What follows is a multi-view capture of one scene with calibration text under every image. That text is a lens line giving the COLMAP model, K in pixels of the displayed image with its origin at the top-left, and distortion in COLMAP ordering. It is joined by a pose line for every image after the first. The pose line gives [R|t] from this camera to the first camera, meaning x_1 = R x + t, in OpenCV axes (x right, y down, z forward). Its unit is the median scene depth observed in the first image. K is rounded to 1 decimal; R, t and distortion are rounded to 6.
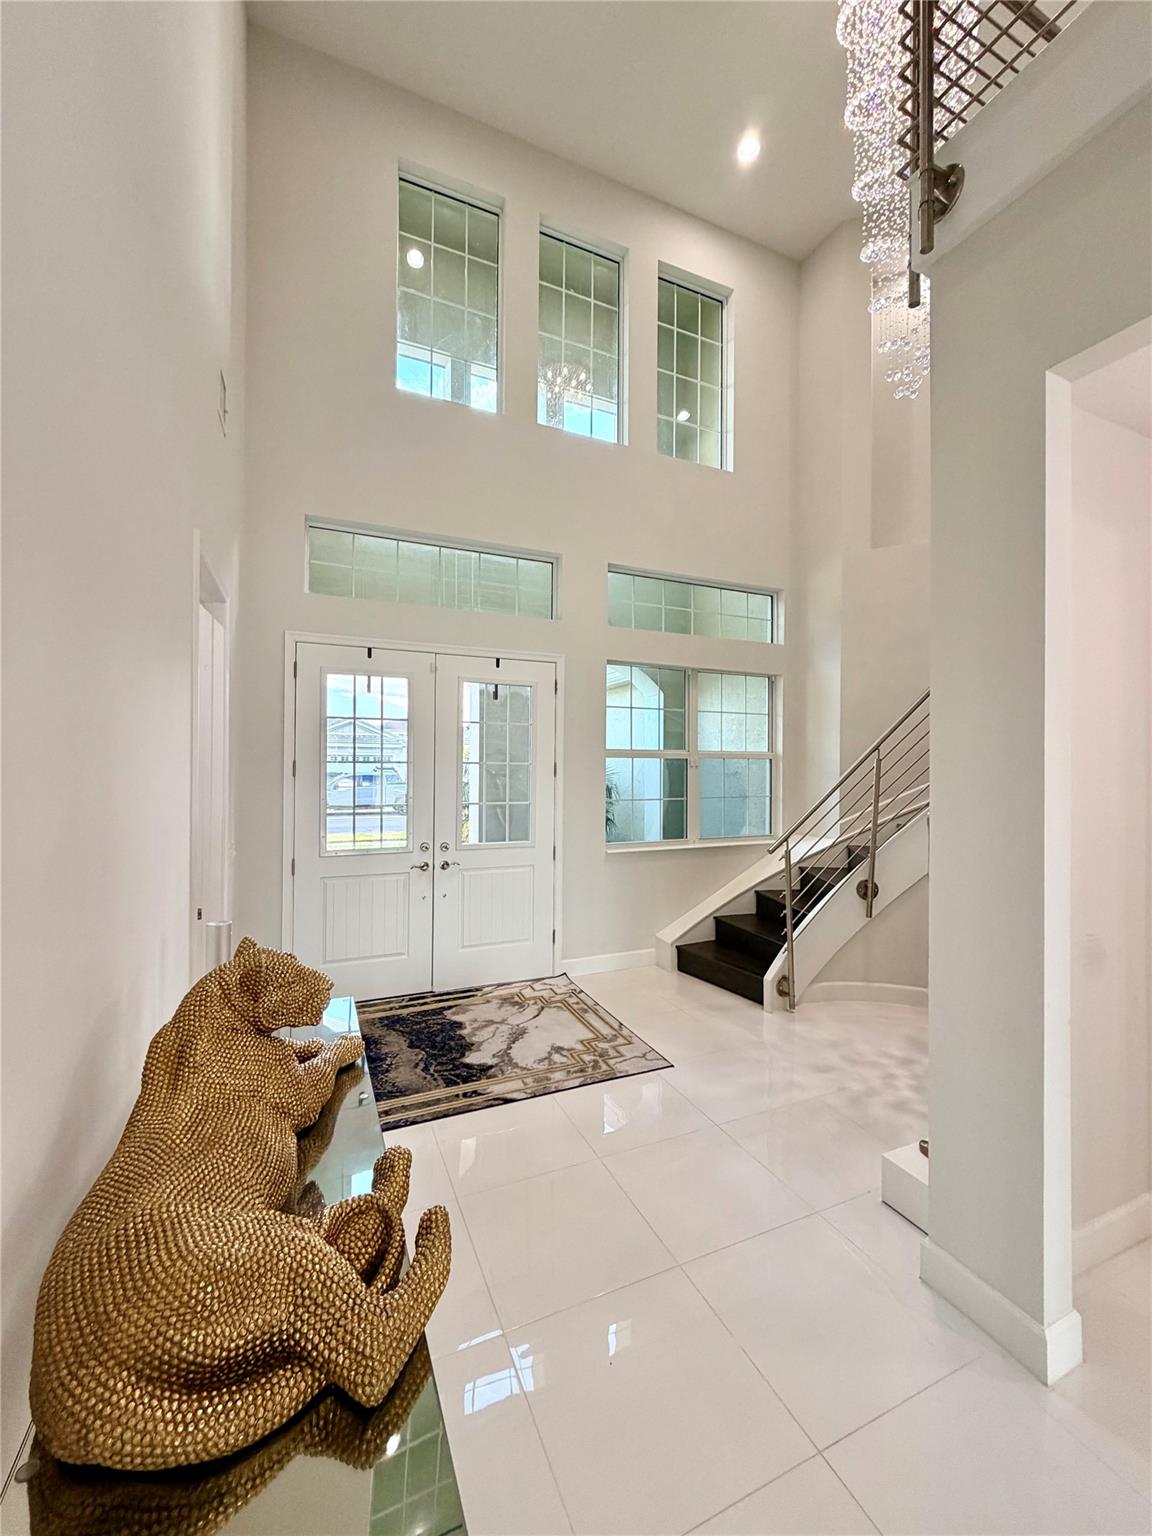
lens RADIAL K [[608.8, 0, 576.8], [0, 608.8, 762.8], [0, 0, 1]] dist [-0.000243, 0.000140]
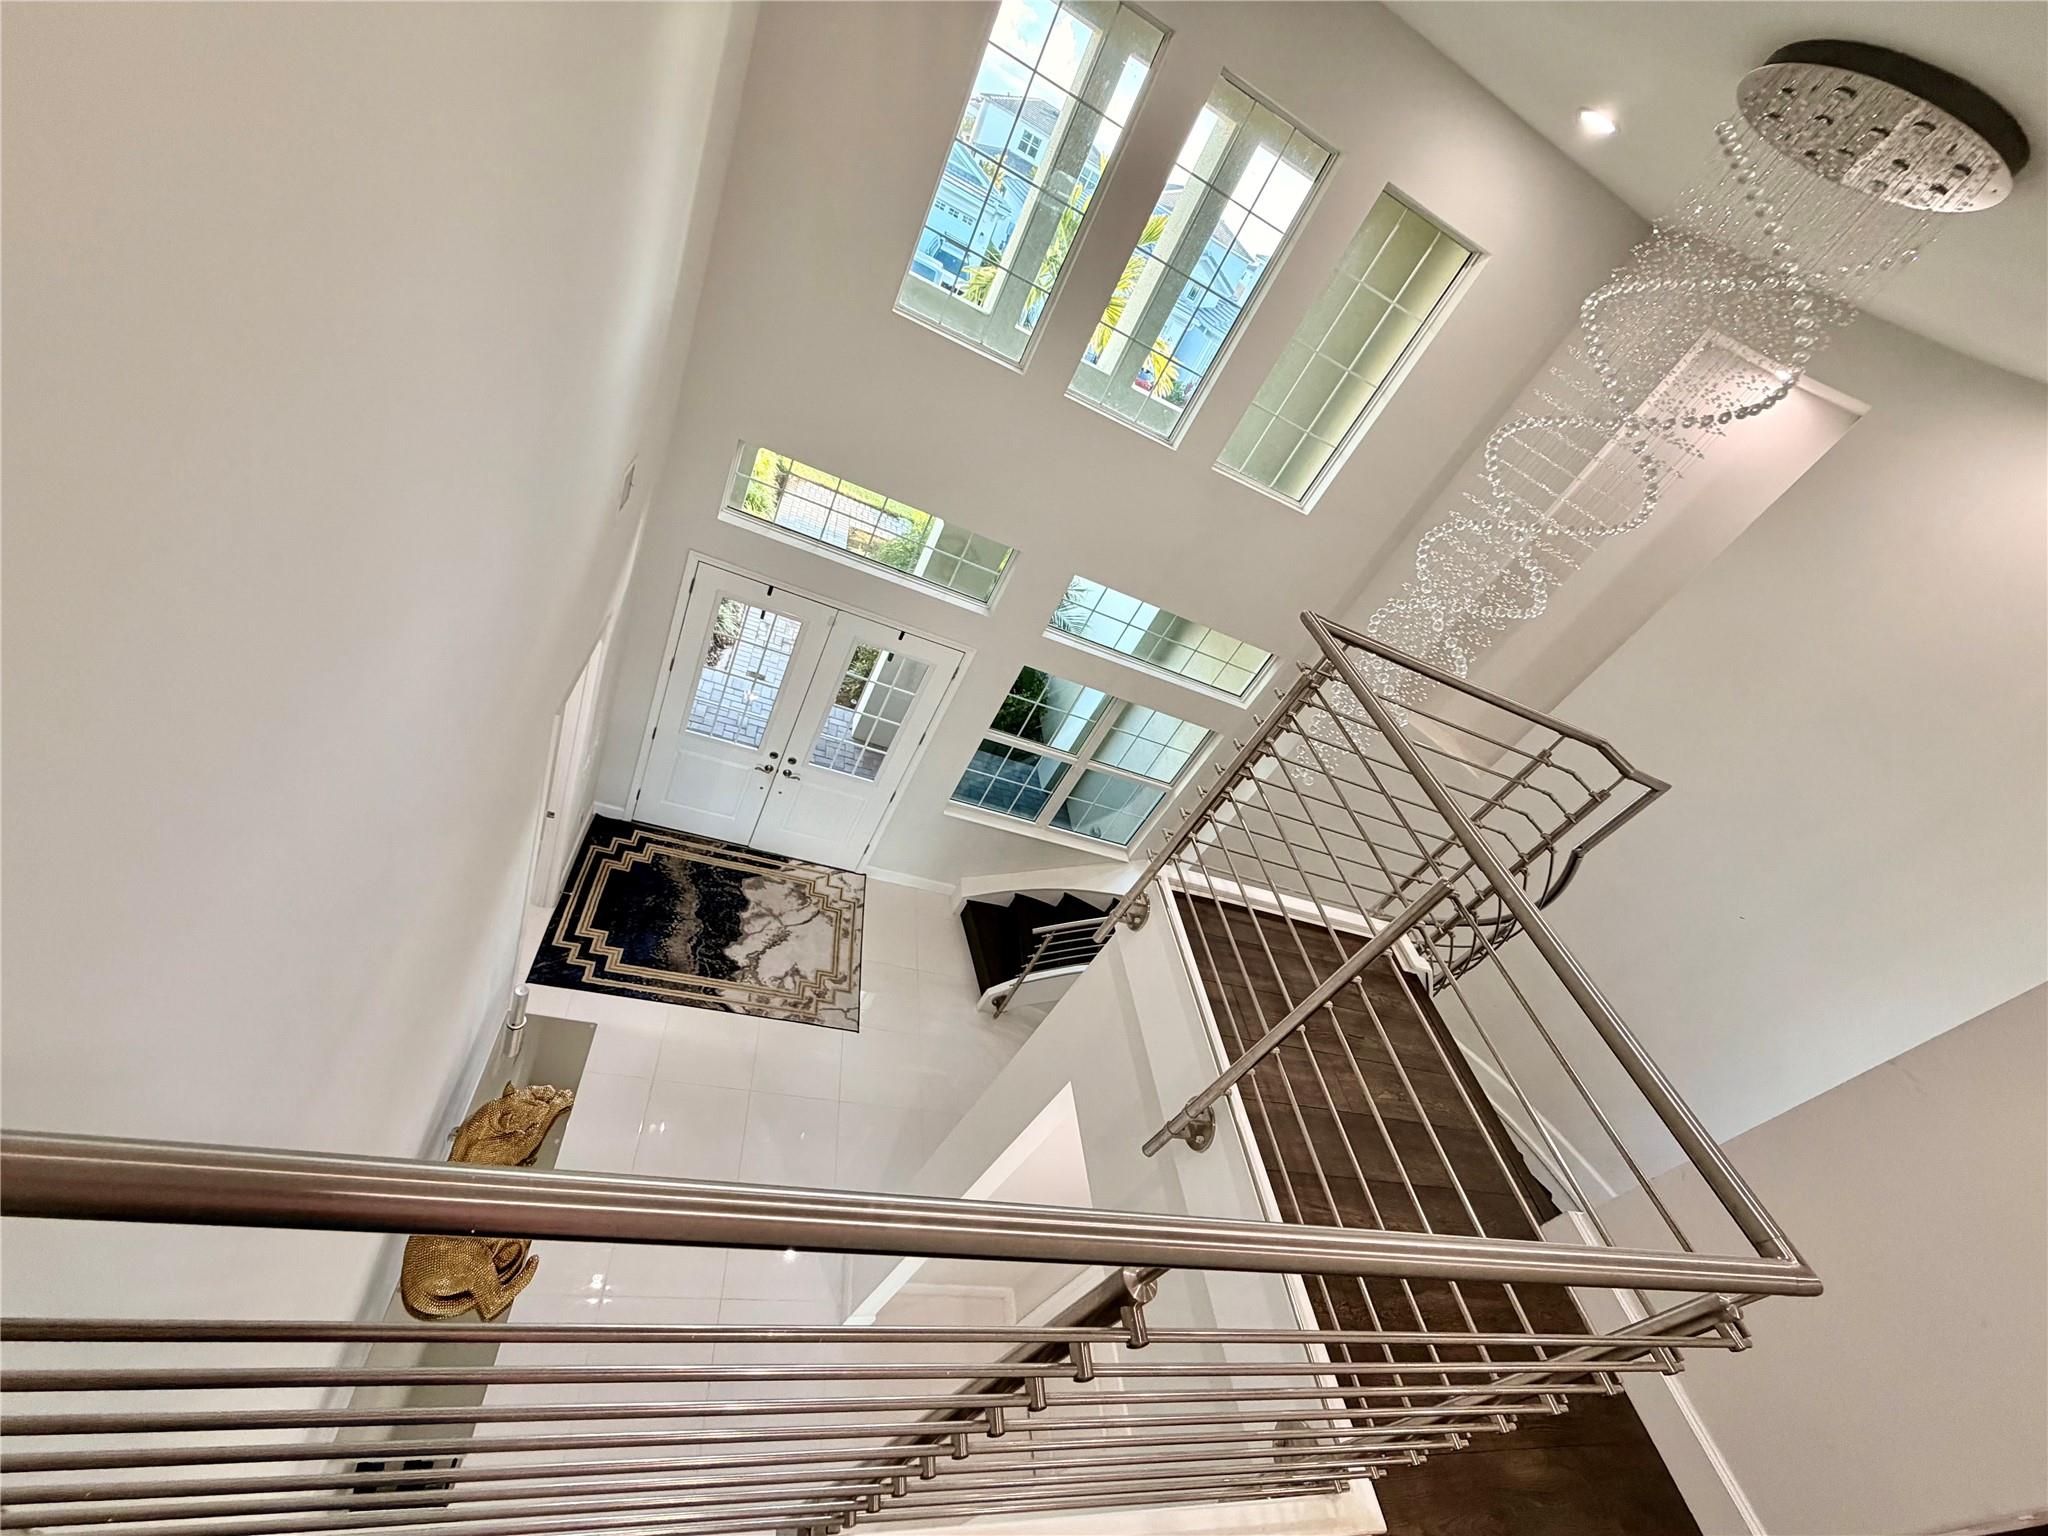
lens RADIAL K [[811.8, 0, 1021.1], [0, 811.8, 769.2], [0, 0, 1]] dist [-0.000243, 0.000140]
pose [[0.866153, 0.499096, 0.026125, 0.119933], [-0.428157, 0.714049, 0.553909, -0.963532], [0.257799, -0.490955, 0.832167, -0.105449]]
